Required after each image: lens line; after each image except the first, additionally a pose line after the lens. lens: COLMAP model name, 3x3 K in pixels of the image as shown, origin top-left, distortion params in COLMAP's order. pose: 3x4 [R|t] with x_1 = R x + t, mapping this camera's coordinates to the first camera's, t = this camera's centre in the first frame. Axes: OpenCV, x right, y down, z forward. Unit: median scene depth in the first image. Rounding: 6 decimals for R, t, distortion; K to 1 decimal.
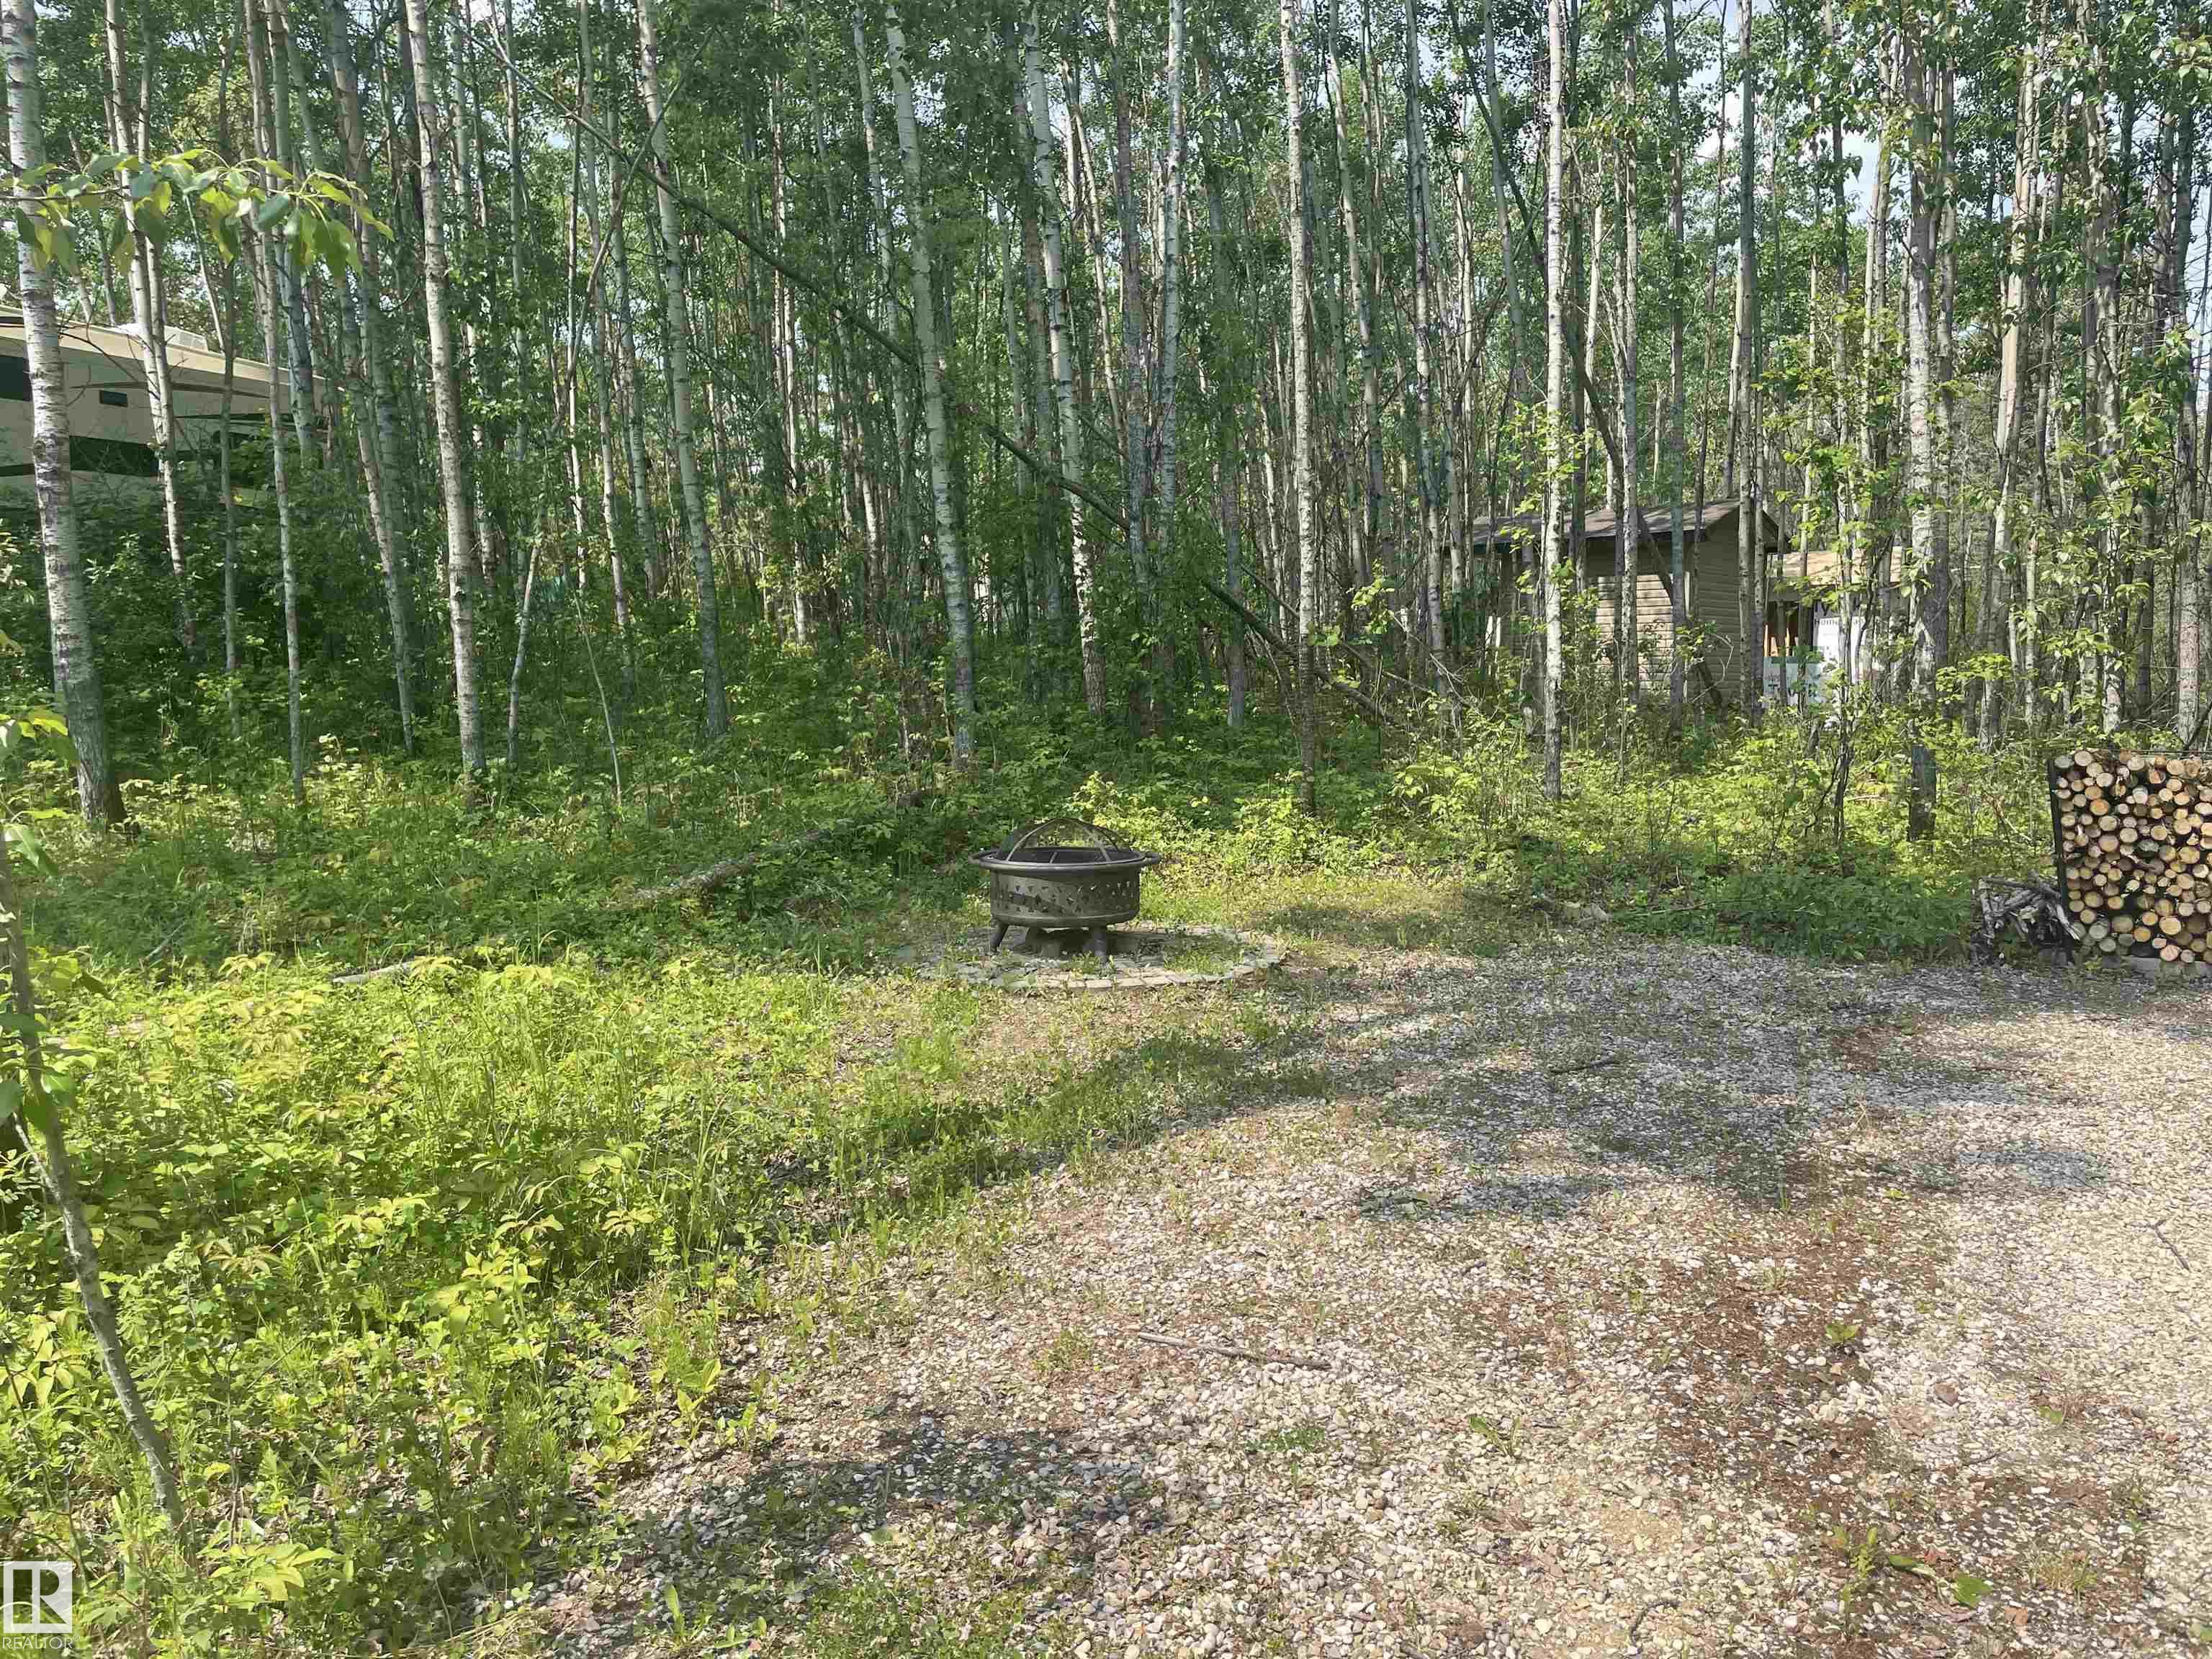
lens RADIAL K [[1657.2, 0, 1125.8], [0, 1657.2, 814.6], [0, 0, 1]] dist [0.082569, -0.095416]
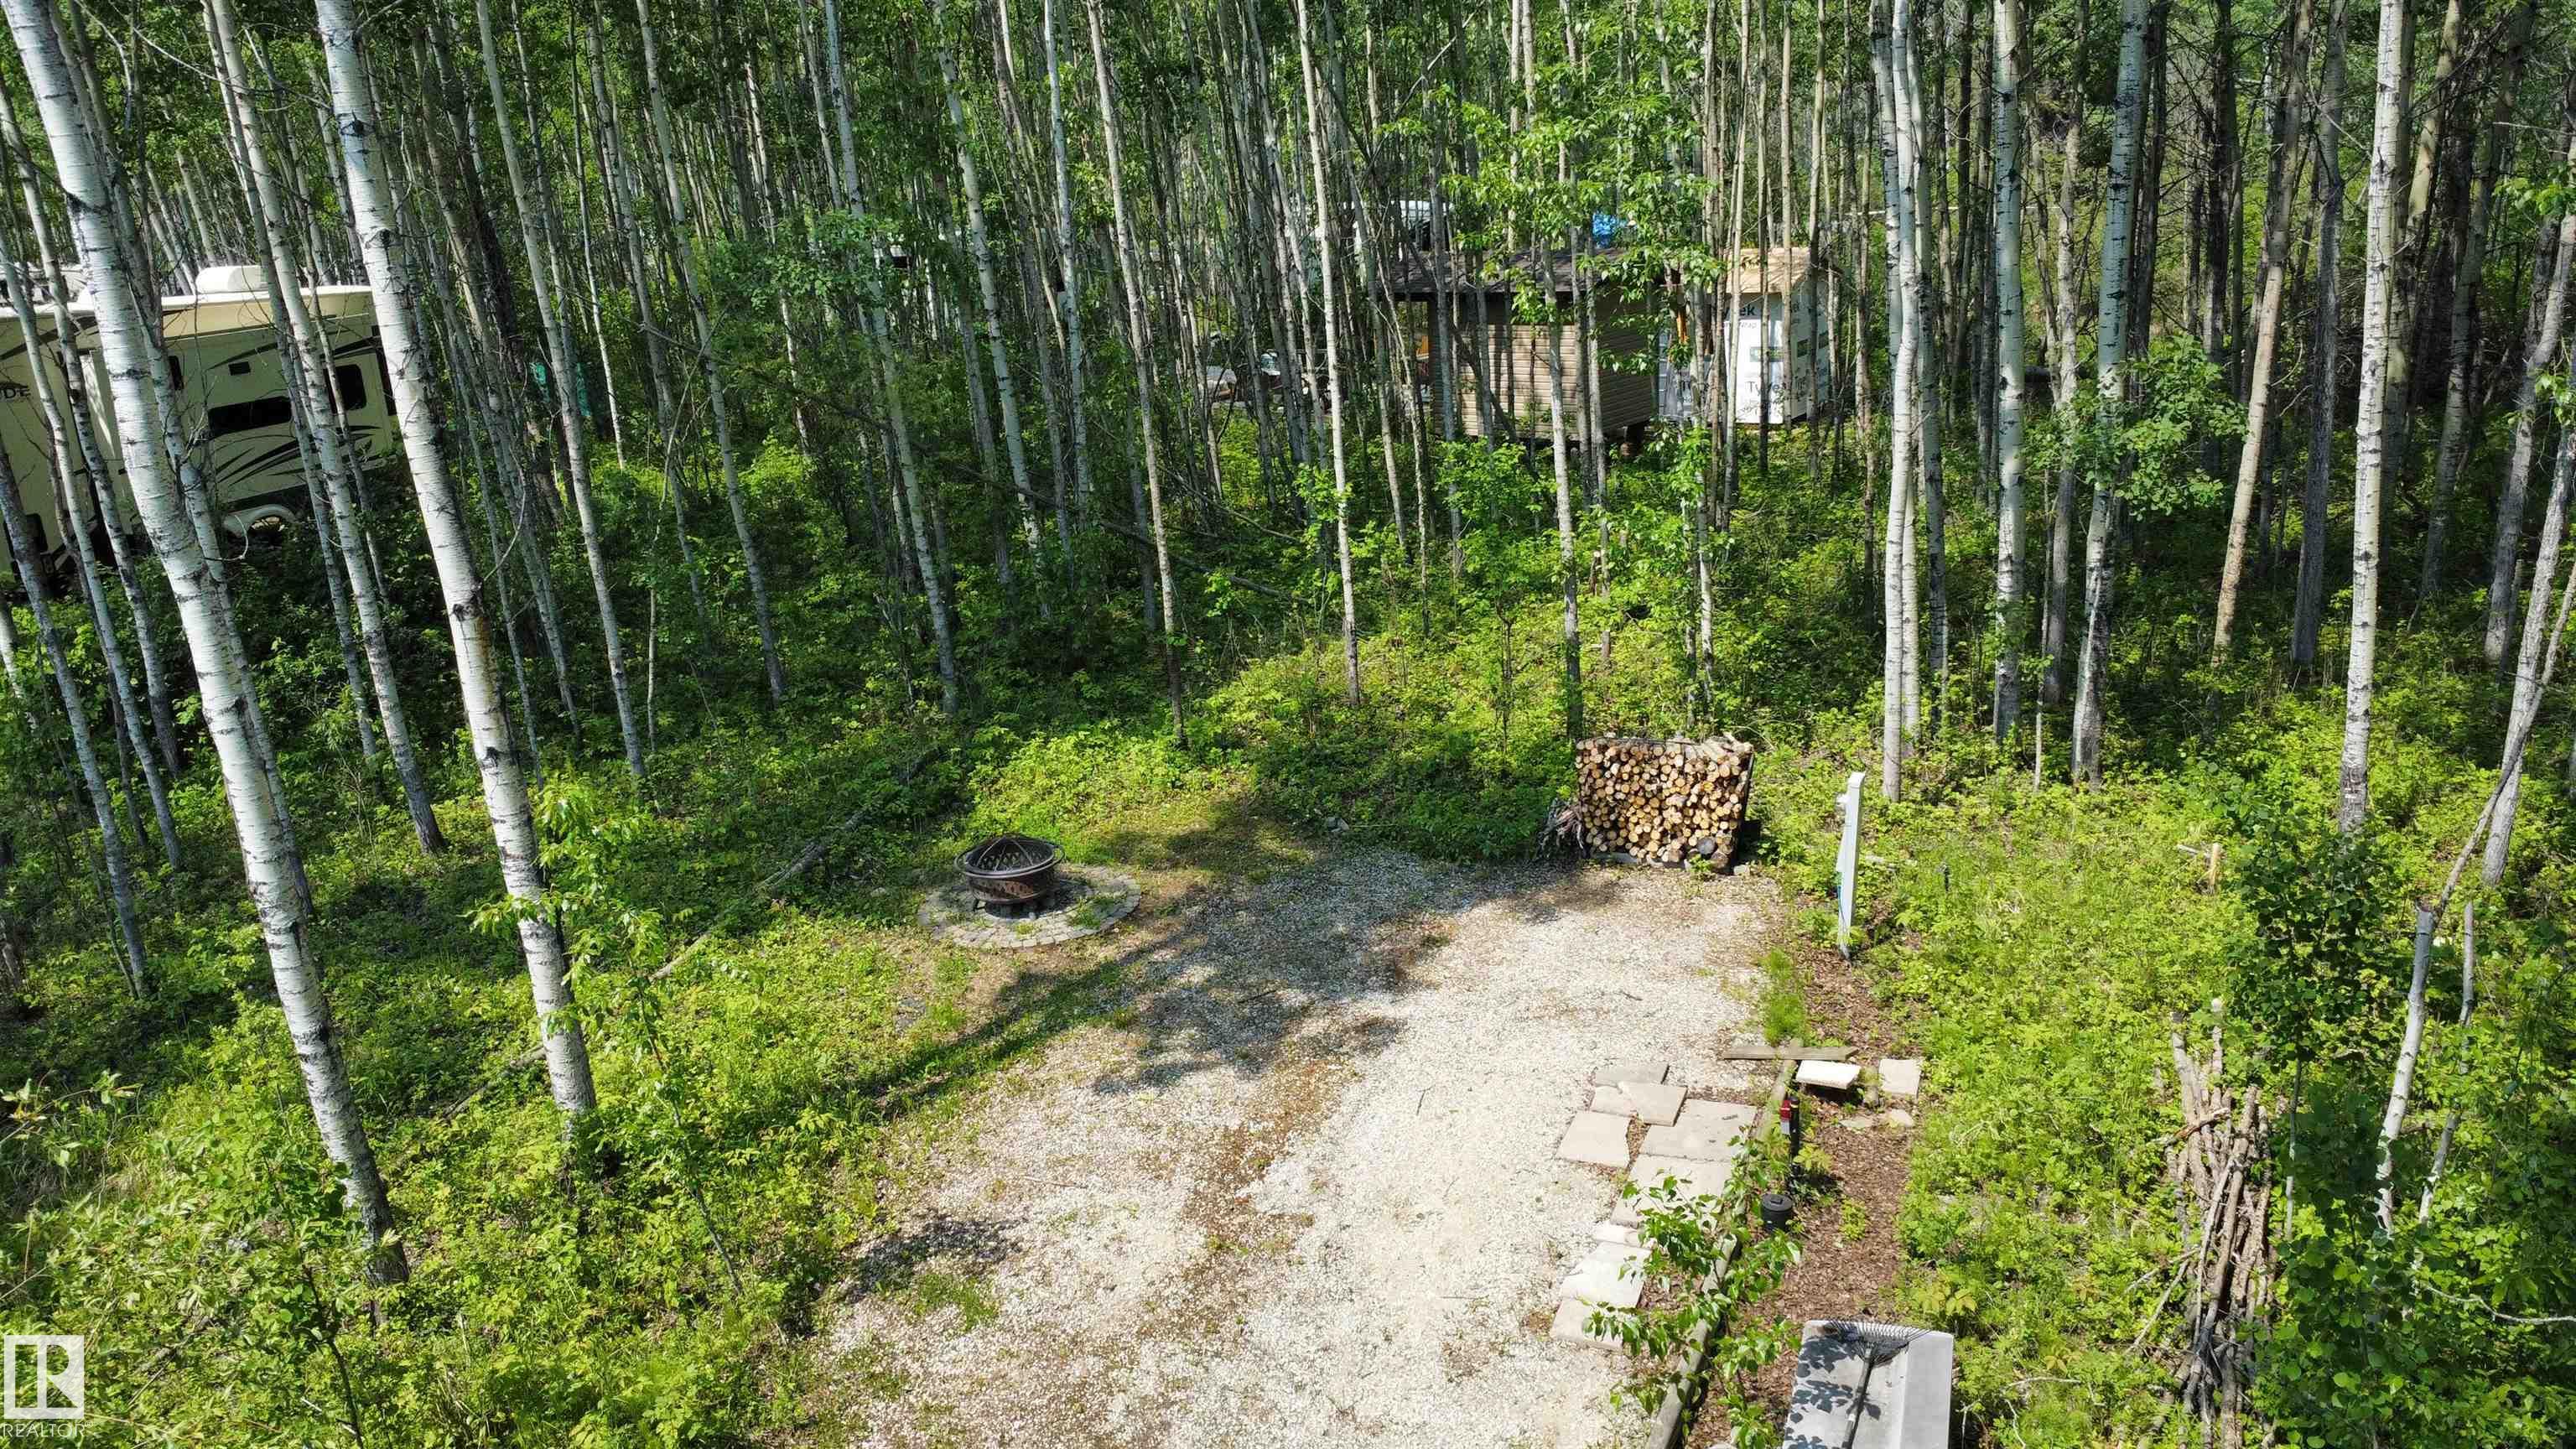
lens RADIAL K [[1859.9, 0, 1296.4], [0, 1859.9, 711.8], [0, 0, 1]] dist [-0.026789, -0.010576]
pose [[0.995887, -0.069595, 0.058011, 0.156325], [0.056311, 0.977046, 0.205450, -0.492366], [-0.070978, -0.201338, 0.976947, -0.883188]]
